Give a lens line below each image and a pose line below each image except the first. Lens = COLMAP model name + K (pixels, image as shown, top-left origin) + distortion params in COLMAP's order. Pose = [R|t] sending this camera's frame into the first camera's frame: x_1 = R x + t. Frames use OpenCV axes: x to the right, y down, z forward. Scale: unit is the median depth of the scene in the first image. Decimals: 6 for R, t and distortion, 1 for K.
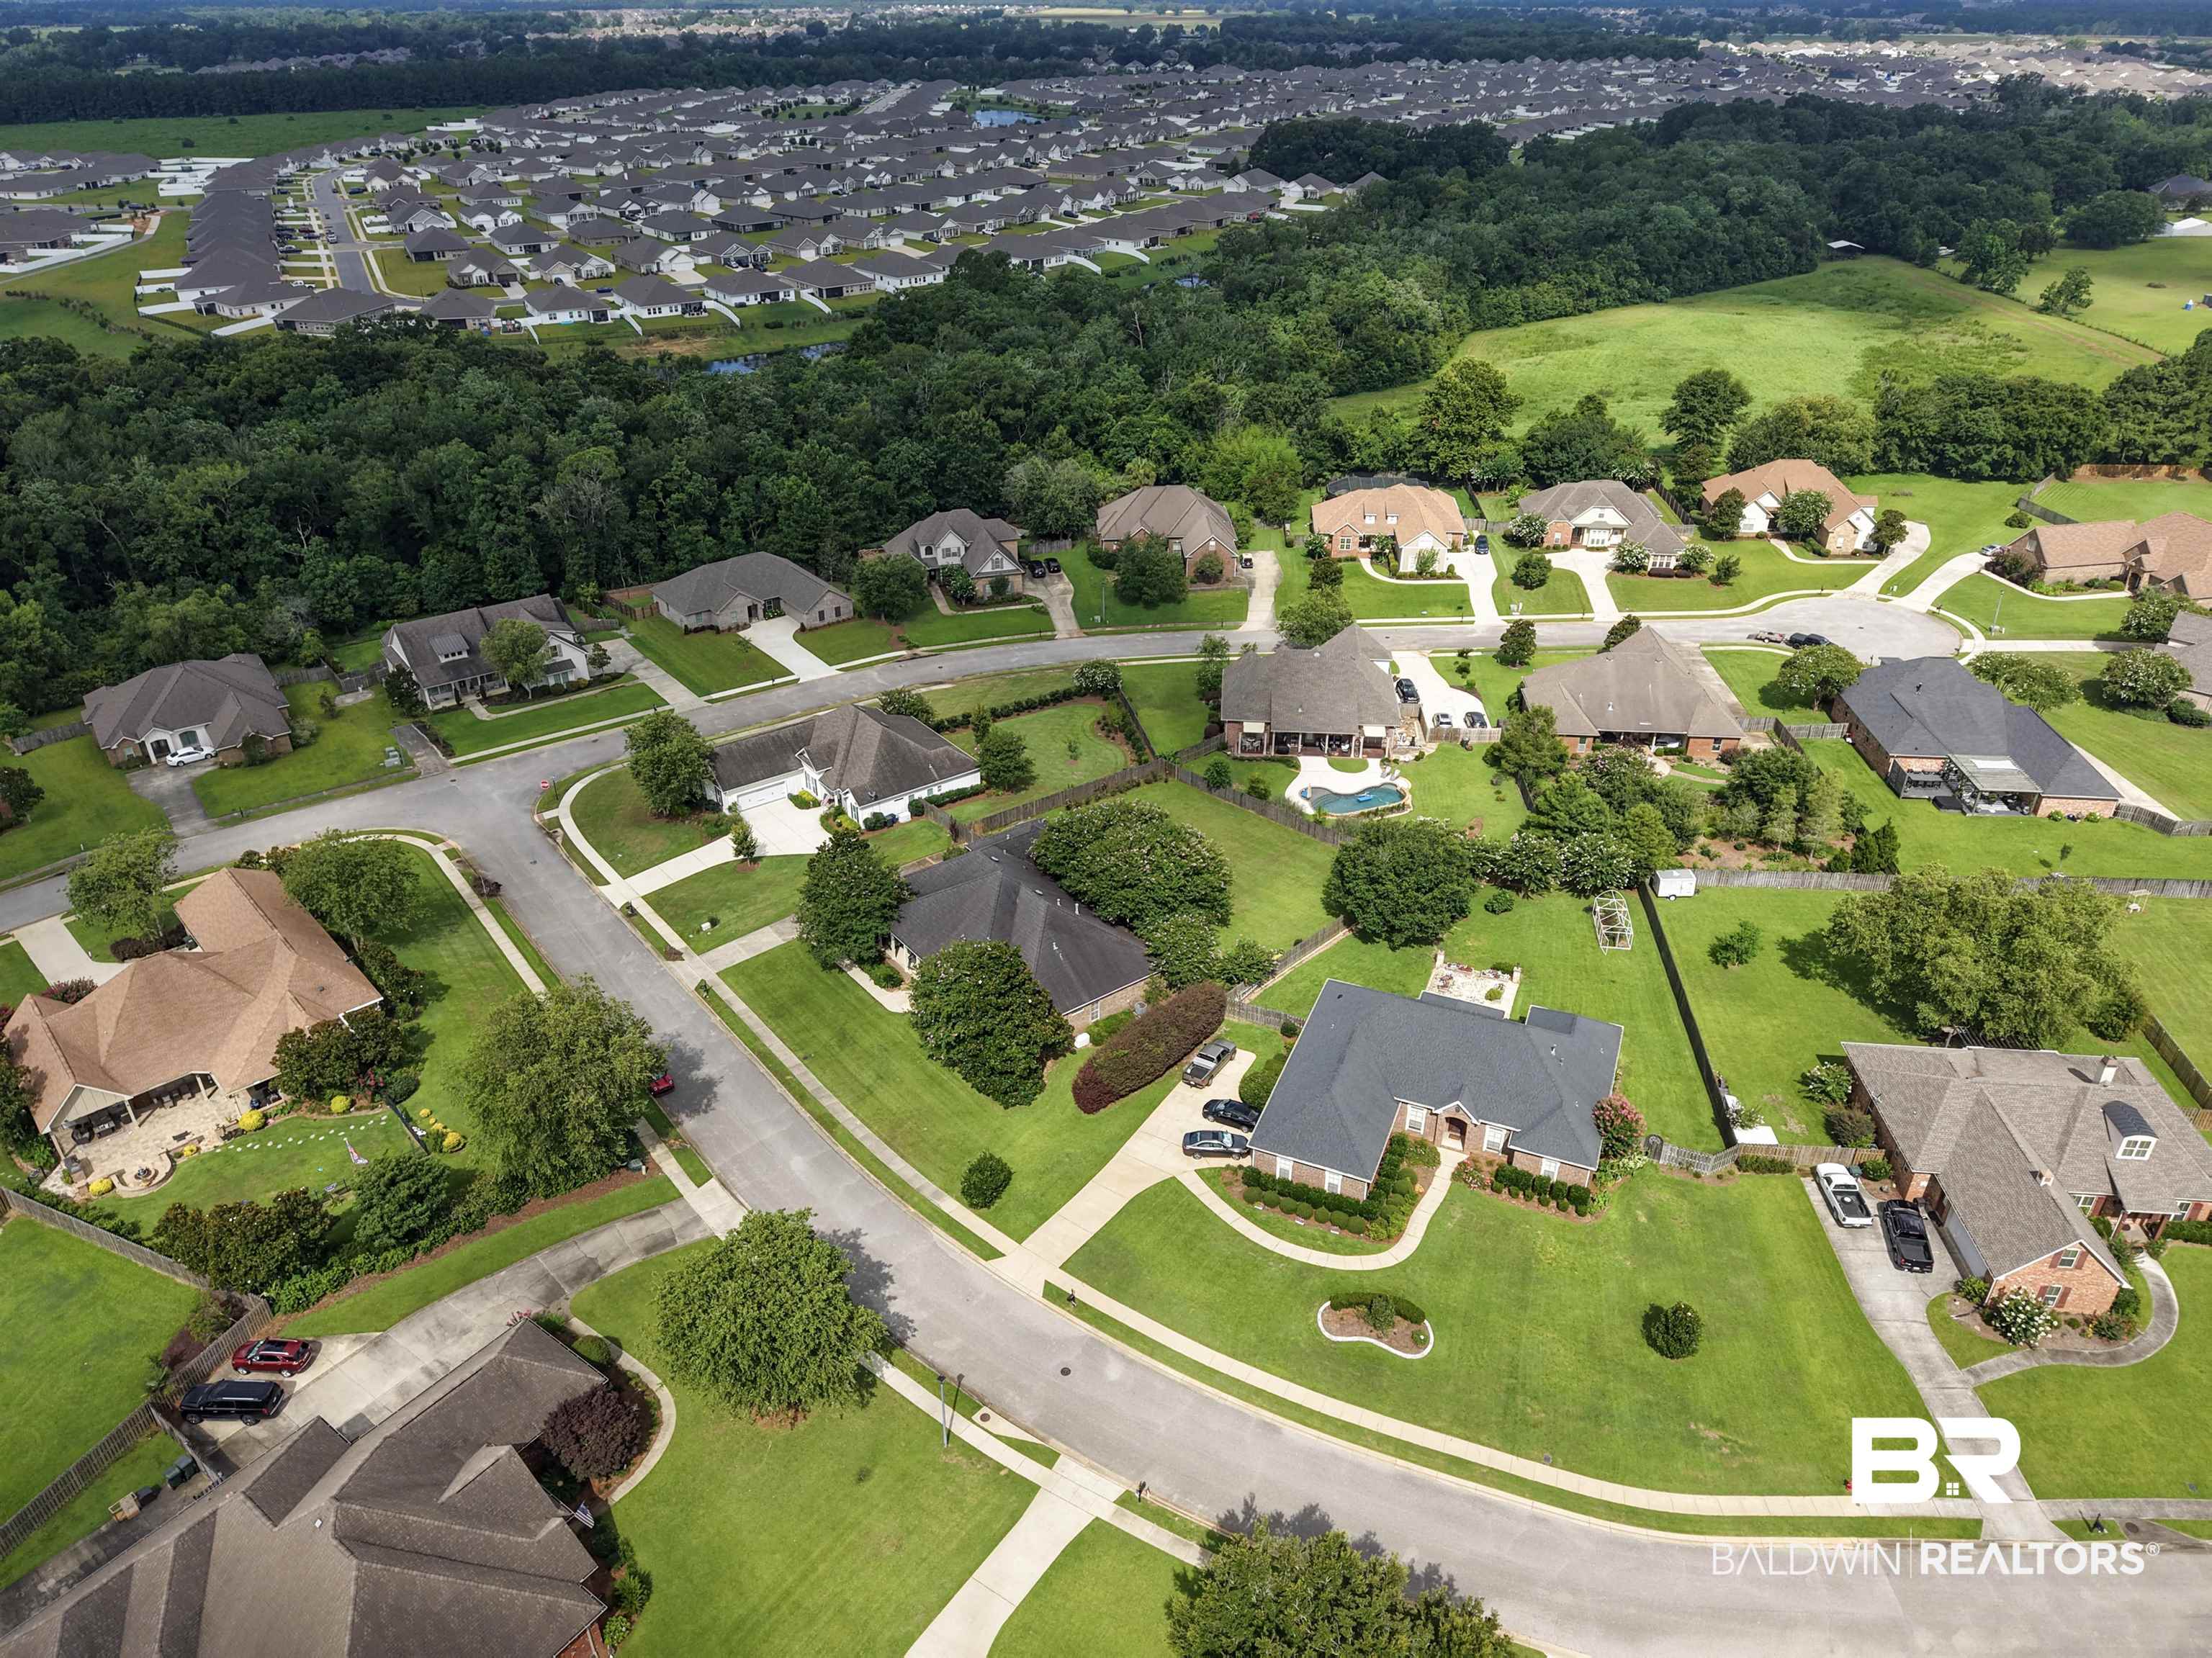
lens RADIAL K [[1479.4, 0, 1107.4], [0, 1479.4, 826.0], [0, 0, 1]] dist [0.029445, -0.030303]
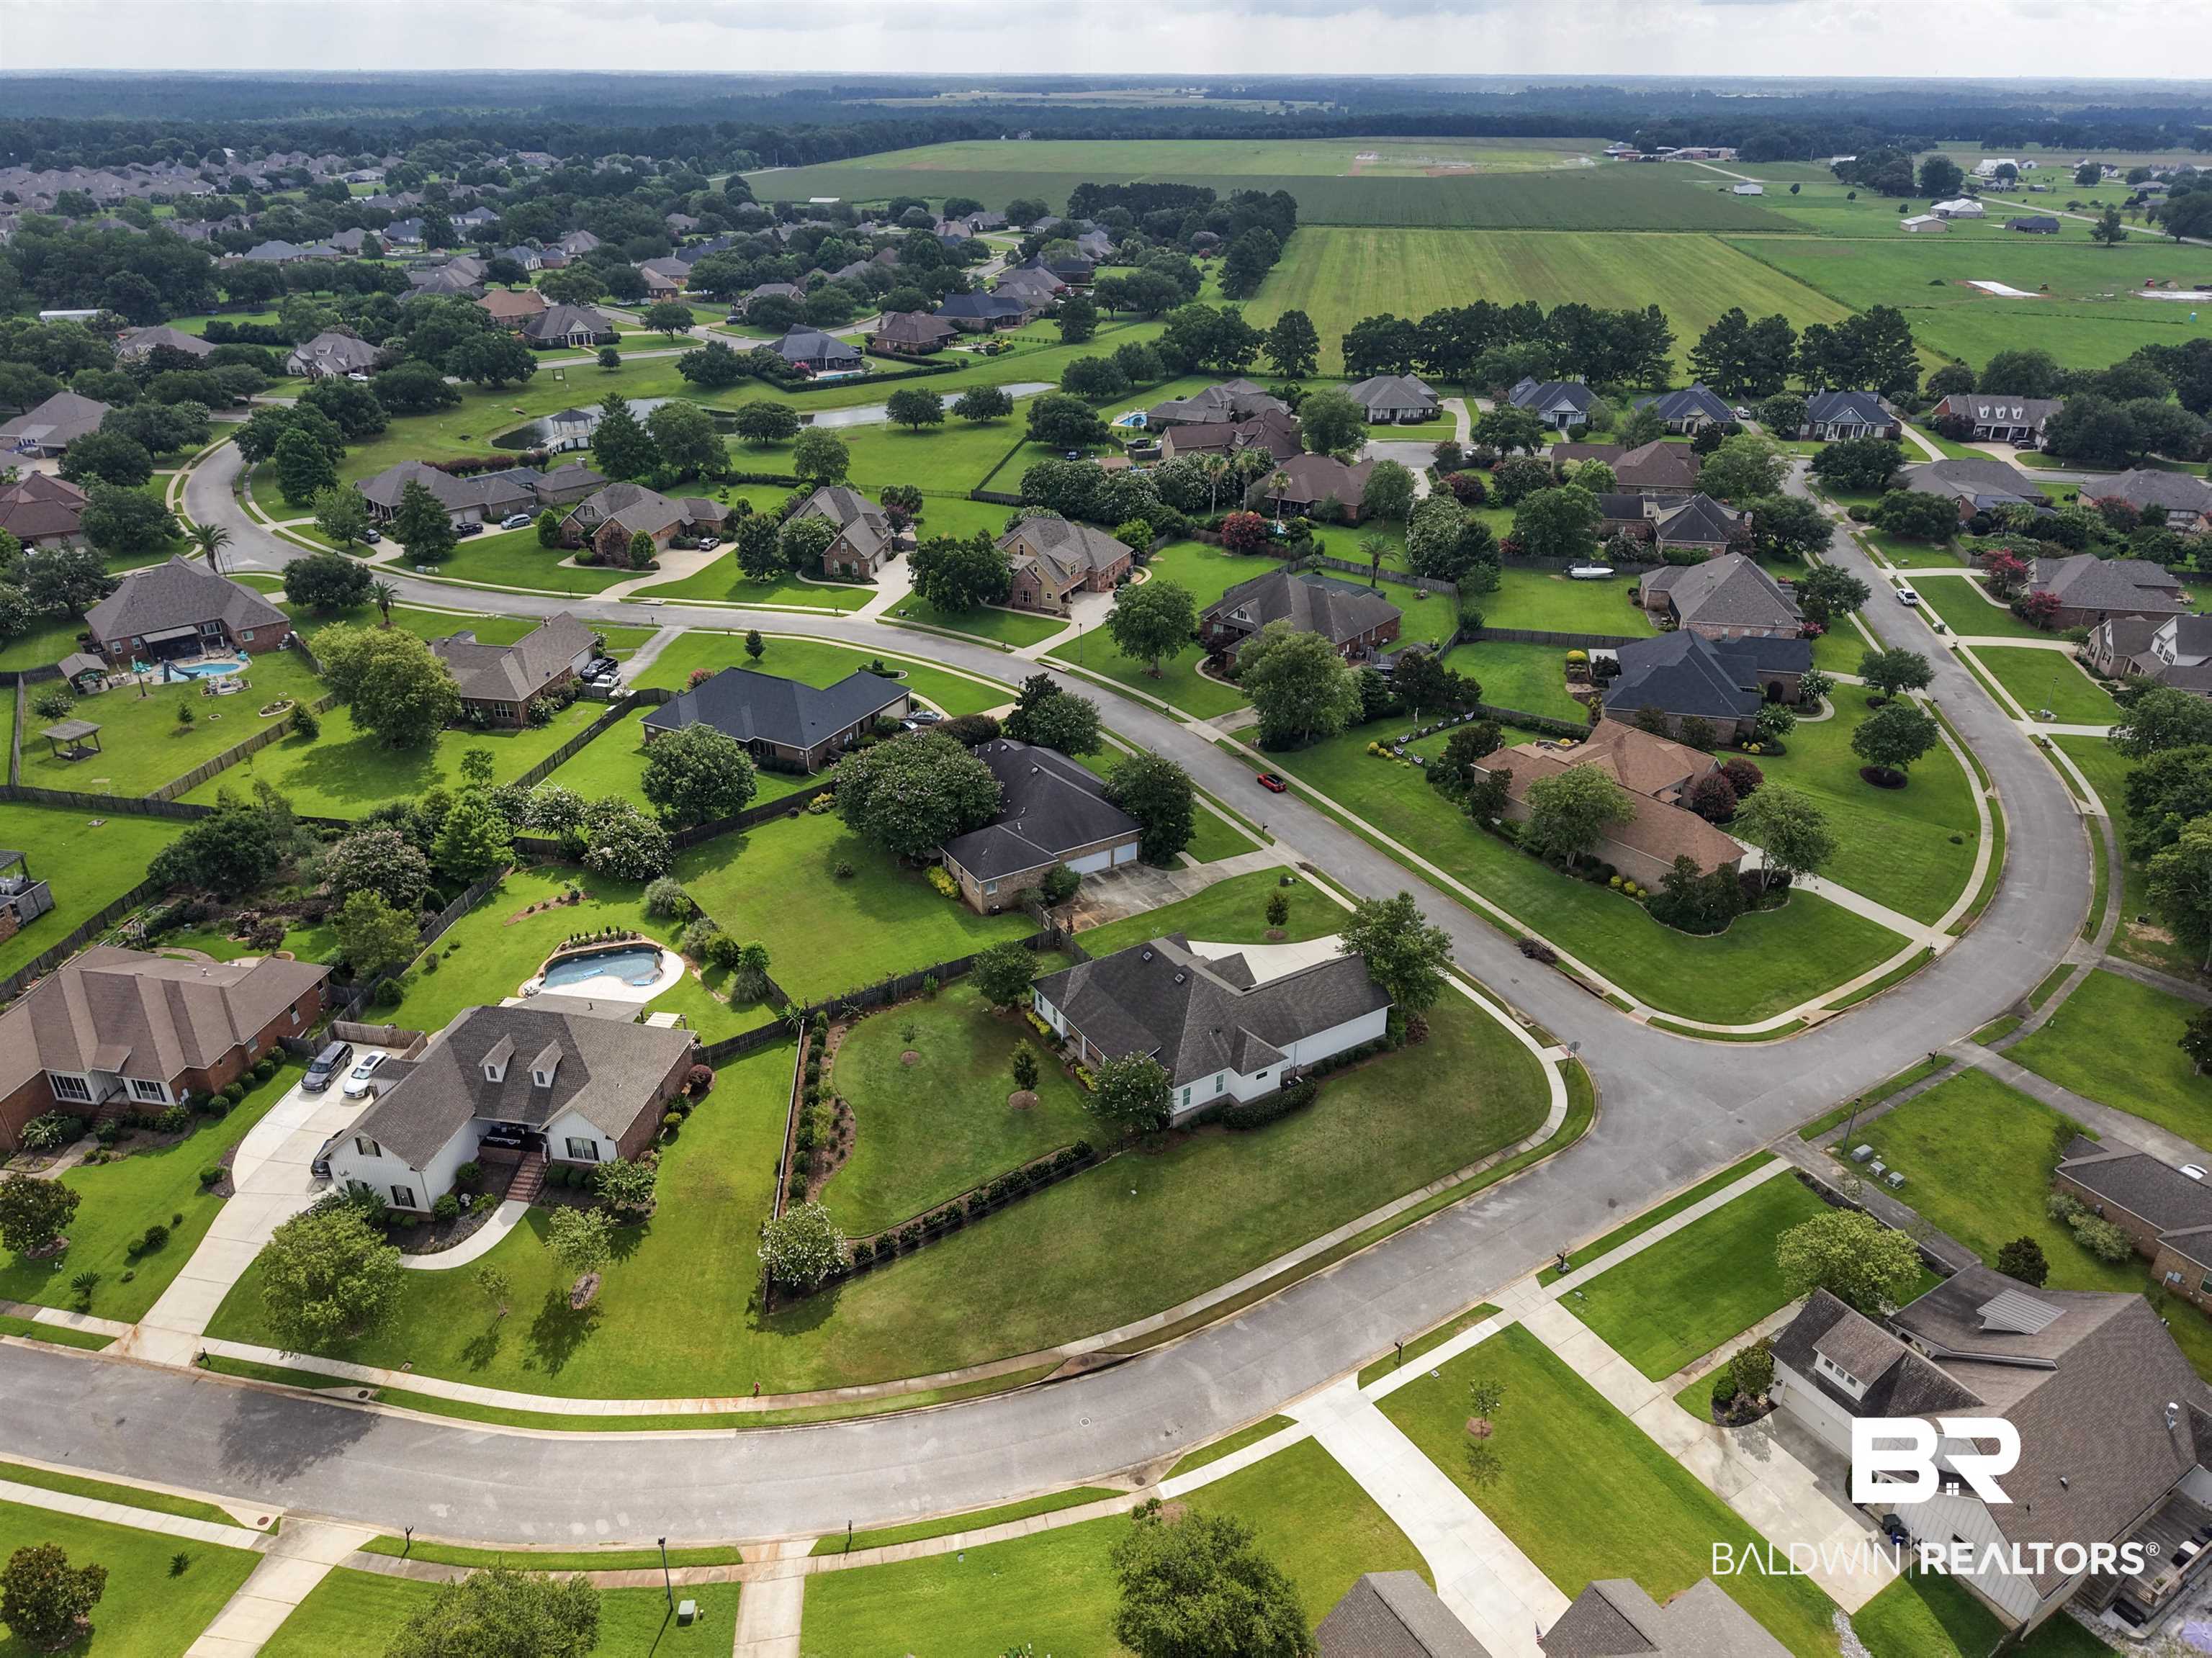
lens RADIAL K [[1465.4, 0, 1092.2], [0, 1465.4, 823.8], [0, 0, 1]] dist [0.023685, -0.022381]
pose [[-0.995734, -0.046976, 0.079411, -0.138368], [0.040588, 0.549915, 0.834234, -0.588419], [-0.082859, 0.833898, -0.545663, 1.048075]]
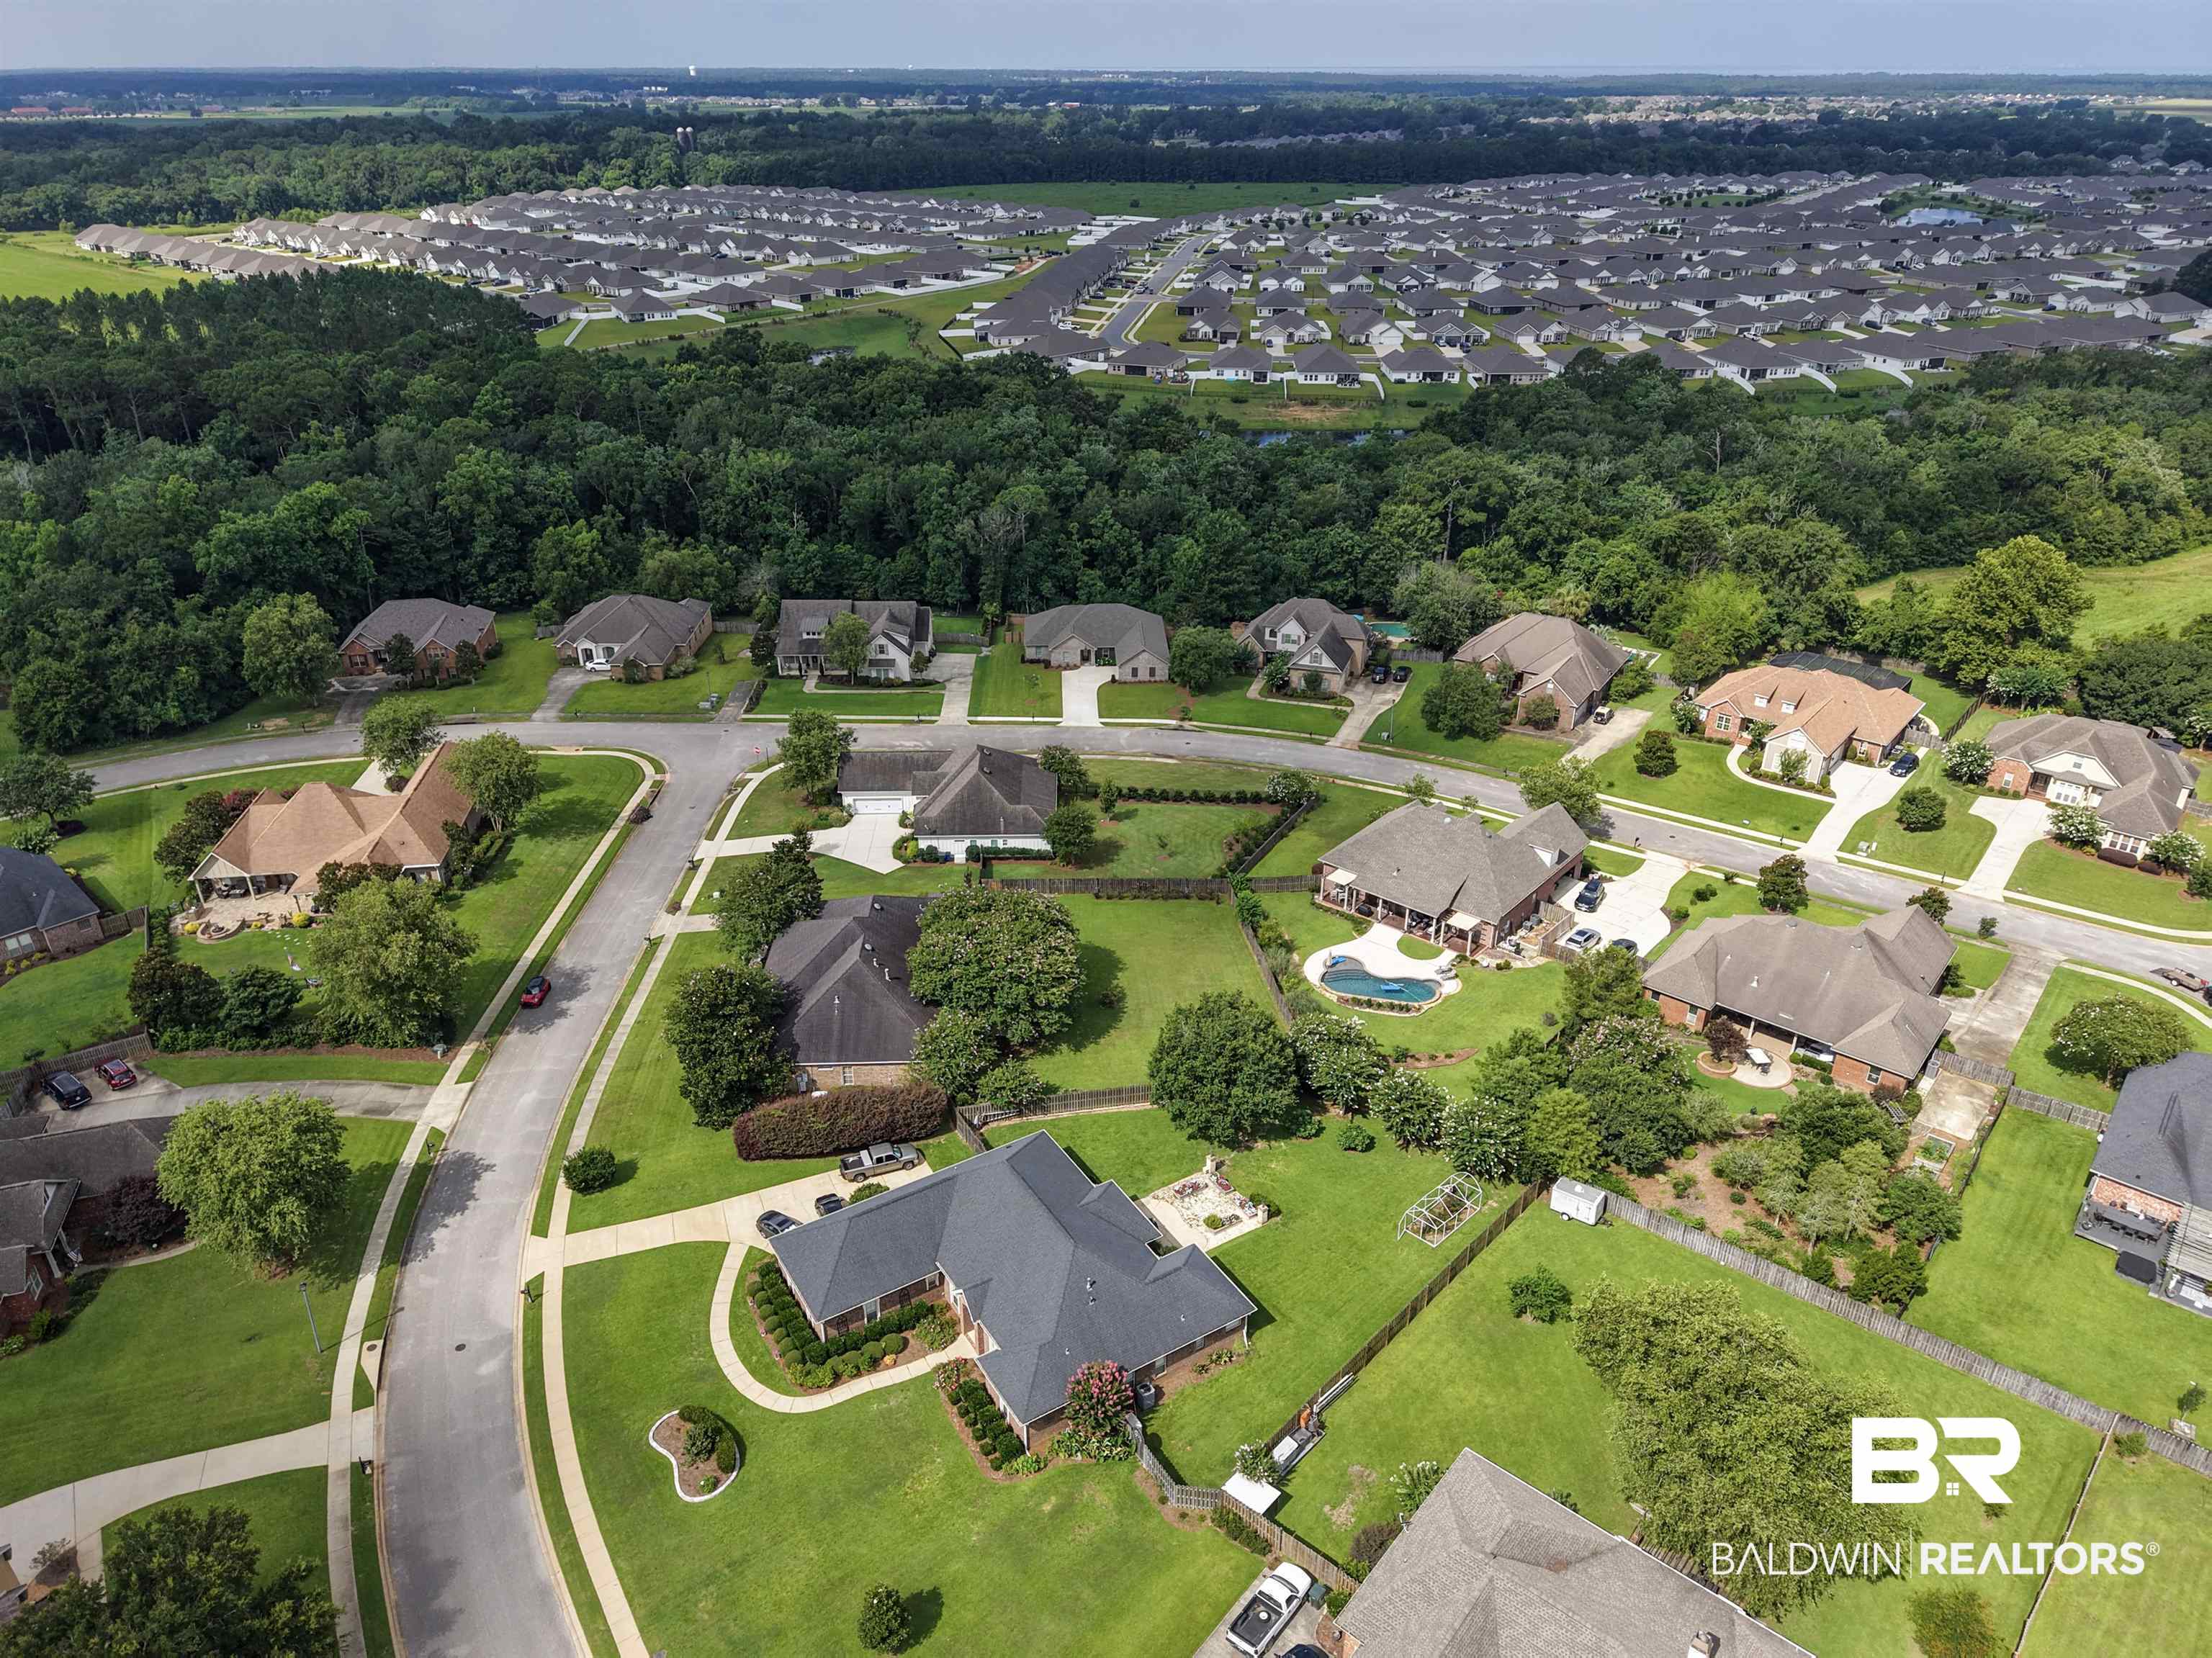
lens RADIAL K [[1479.4, 0, 1106.4], [0, 1479.4, 833.3], [0, 0, 1]] dist [0.029445, -0.030303]
pose [[0.813481, 0.266139, -0.517126, 0.353763], [-0.287334, 0.956974, 0.040508, -0.070656], [0.505657, 0.115635, 0.854950, 0.124316]]
